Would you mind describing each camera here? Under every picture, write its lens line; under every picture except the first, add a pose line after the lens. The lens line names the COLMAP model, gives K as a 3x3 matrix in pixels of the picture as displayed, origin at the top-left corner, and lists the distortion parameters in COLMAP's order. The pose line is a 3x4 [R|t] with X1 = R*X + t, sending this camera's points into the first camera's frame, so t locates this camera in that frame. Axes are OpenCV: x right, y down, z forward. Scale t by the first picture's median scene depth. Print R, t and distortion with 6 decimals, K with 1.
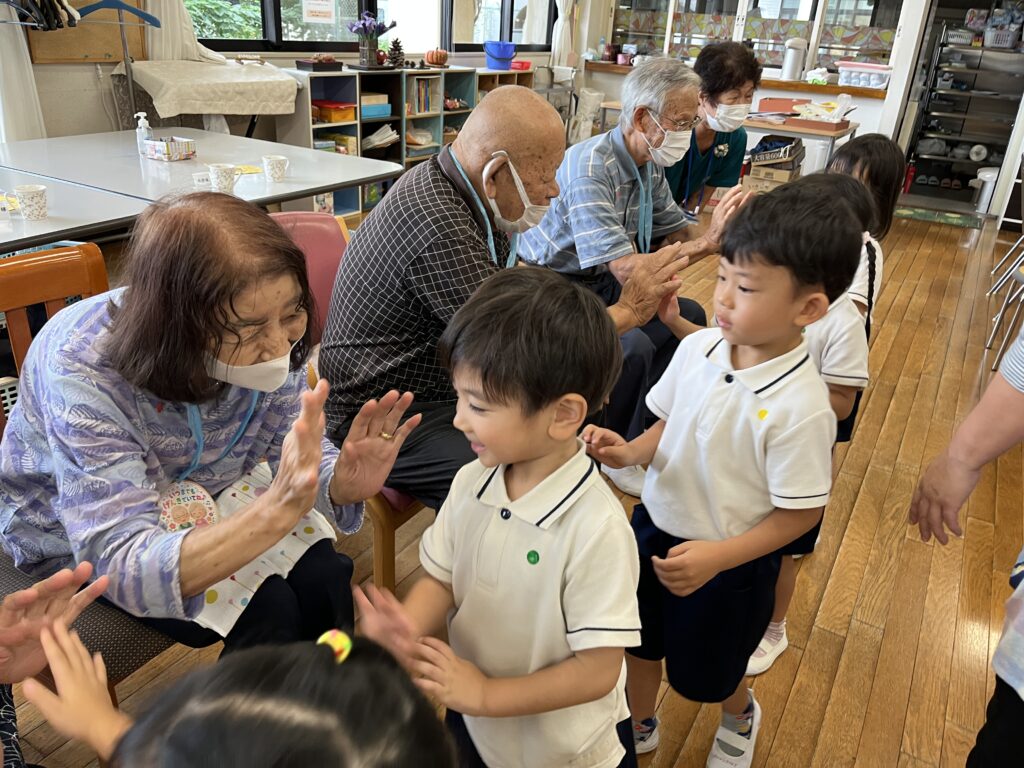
lens RADIAL K [[782.4, 0, 512.0], [0, 782.4, 384.0], [0, 0, 1]] dist [0.000138, -0.013307]
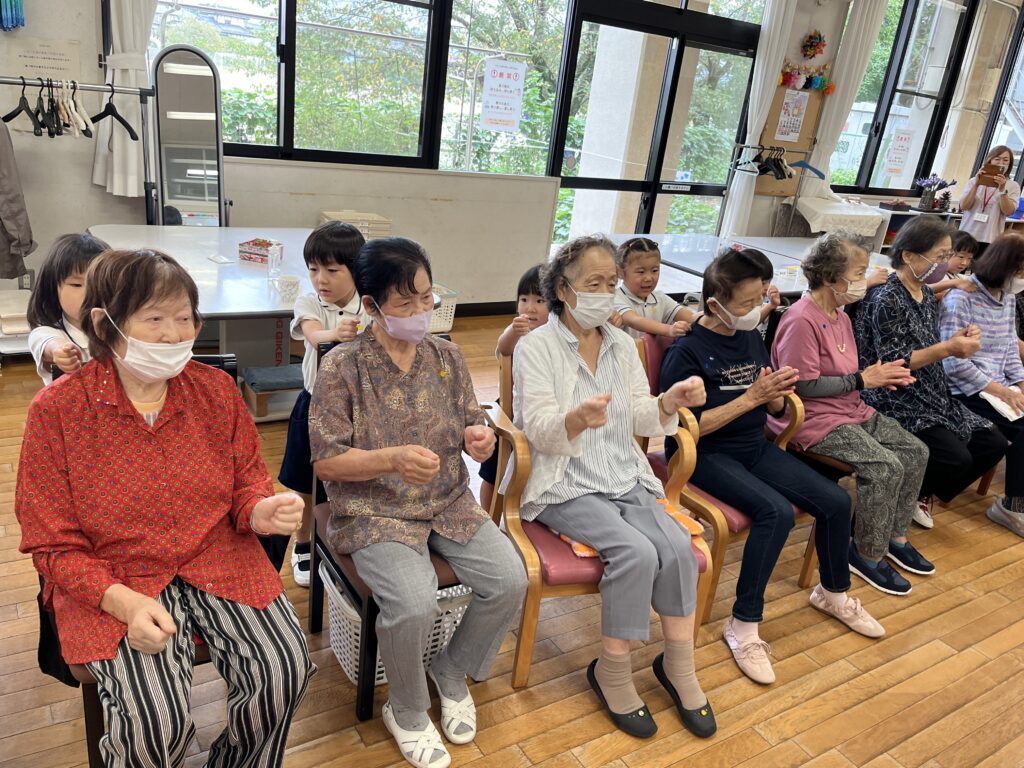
lens RADIAL K [[782.4, 0, 512.0], [0, 782.4, 384.0], [0, 0, 1]] dist [0.000138, -0.013307]
pose [[0.891924, 0.196800, -0.407113, -0.163148], [-0.244714, 0.967166, -0.068599, 0.127203], [0.380245, 0.160811, 0.910798, -0.373010]]
